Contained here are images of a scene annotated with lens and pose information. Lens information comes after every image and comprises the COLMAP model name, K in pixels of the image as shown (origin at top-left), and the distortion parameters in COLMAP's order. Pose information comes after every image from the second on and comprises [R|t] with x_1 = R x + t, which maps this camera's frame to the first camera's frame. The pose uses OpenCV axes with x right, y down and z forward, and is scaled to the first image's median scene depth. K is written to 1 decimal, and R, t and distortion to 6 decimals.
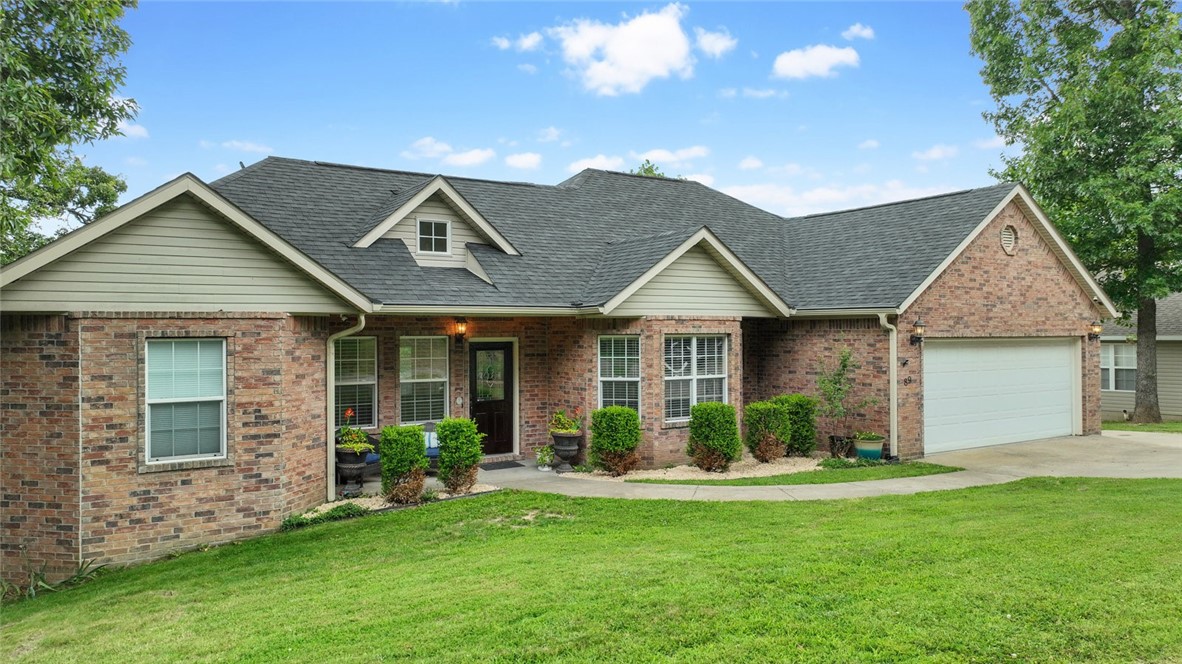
lens RADIAL K [[830.0, 0, 591.0], [0, 830.0, 332.0], [0, 0, 1]] dist [0.005477, 0.005689]
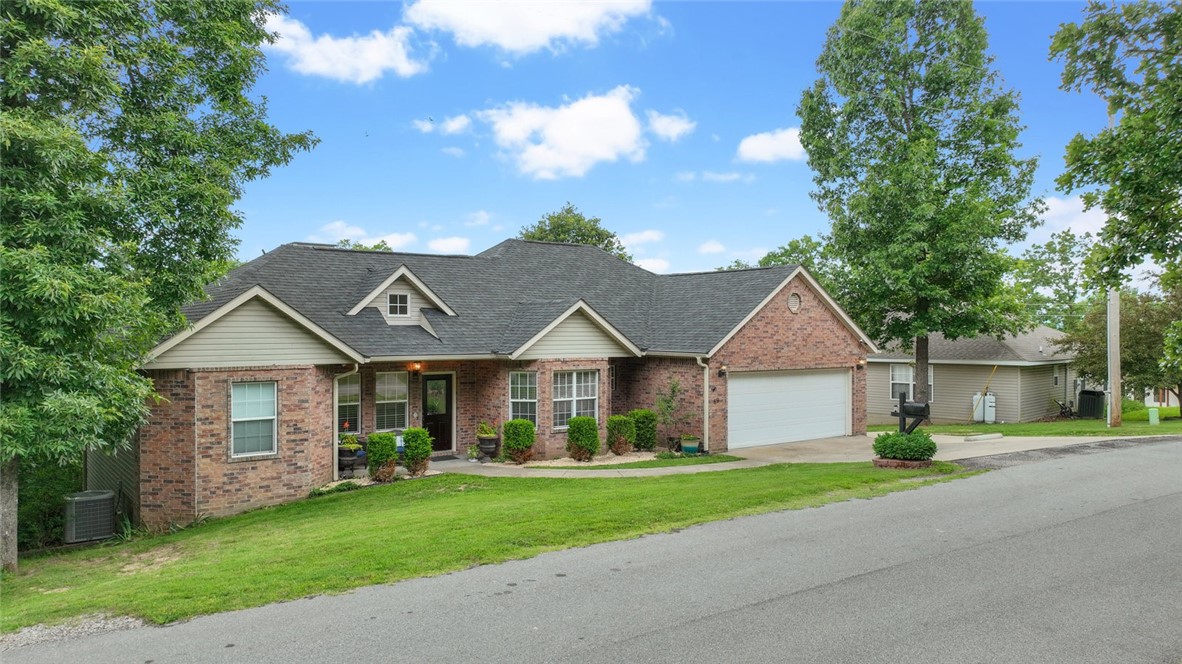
lens RADIAL K [[830.0, 0, 591.0], [0, 830.0, 332.0], [0, 0, 1]] dist [0.005477, 0.005689]
pose [[0.997492, 0.005304, 0.070586, 0.049444], [-0.005529, 0.999980, 0.002991, -0.072615], [-0.070569, -0.003374, 0.997501, -0.509178]]
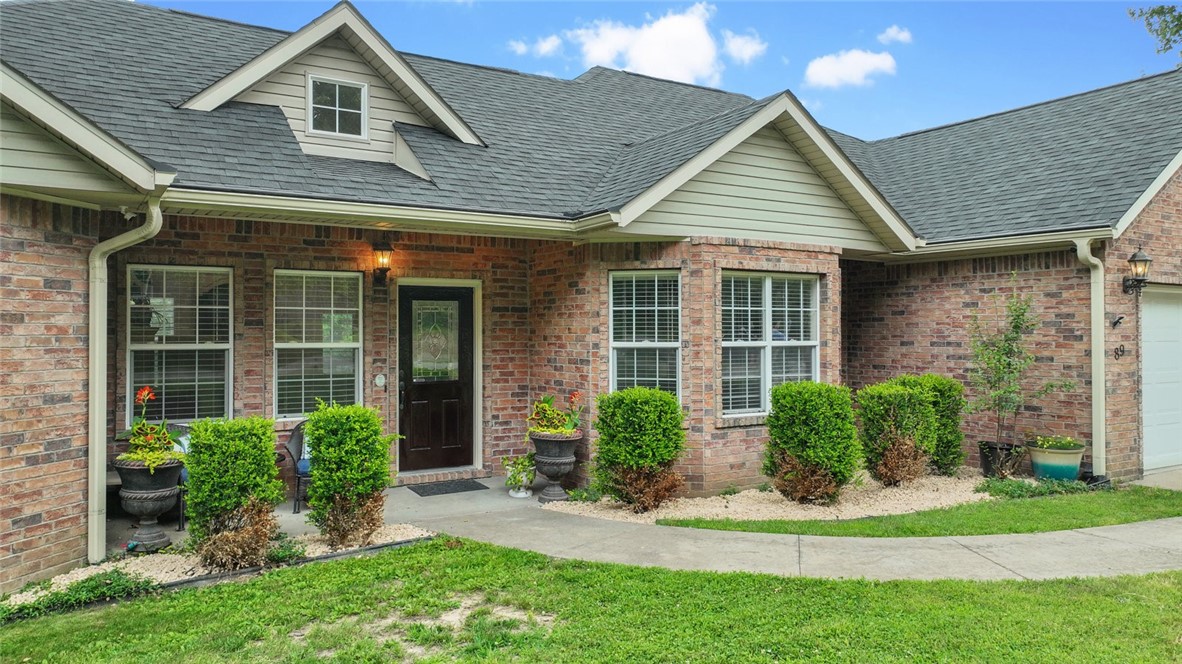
lens RADIAL K [[830.0, 0, 591.0], [0, 830.0, 332.0], [0, 0, 1]] dist [0.005477, 0.005689]
pose [[0.999853, 0.003361, -0.016836, 0.005344], [-0.003417, 0.999989, -0.003317, 0.049828], [0.016824, 0.003374, 0.999853, 0.402341]]
